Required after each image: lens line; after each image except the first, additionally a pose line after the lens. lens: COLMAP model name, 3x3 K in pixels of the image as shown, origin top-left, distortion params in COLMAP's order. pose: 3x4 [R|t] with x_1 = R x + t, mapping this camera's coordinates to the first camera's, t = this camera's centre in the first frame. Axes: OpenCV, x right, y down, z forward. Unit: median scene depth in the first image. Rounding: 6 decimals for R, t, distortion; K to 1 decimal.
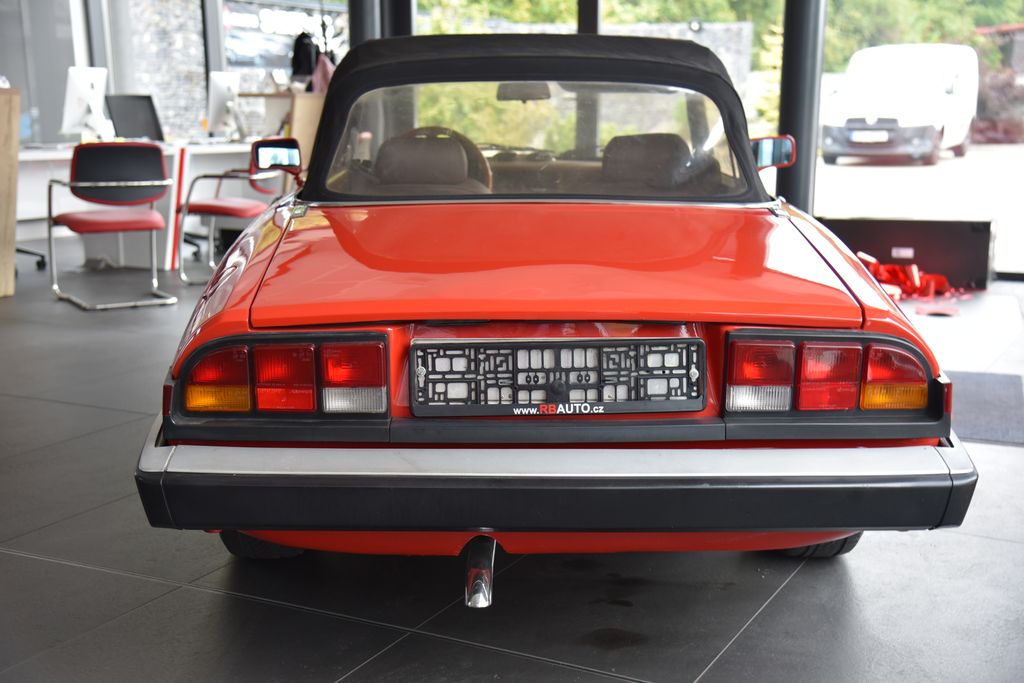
lens RADIAL K [[1316.9, 0, 512.0], [0, 1316.9, 341.5], [0, 0, 1]] dist [0.216305, 0.087424]
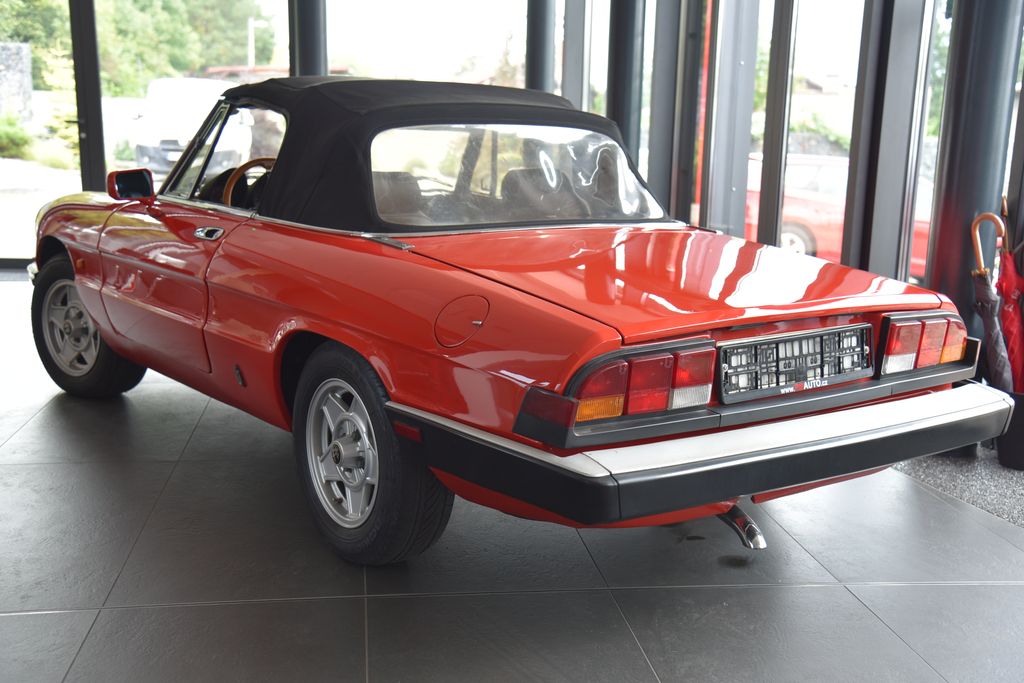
lens RADIAL K [[1166.3, 0, 512.0], [0, 1166.3, 341.5], [0, 0, 1]] dist [0.145172, -0.031942]
pose [[0.806295, -0.086145, 0.585207, -0.873024], [0.082332, 0.996052, 0.033186, -0.055056], [-0.585756, 0.021424, 0.810204, 0.221869]]
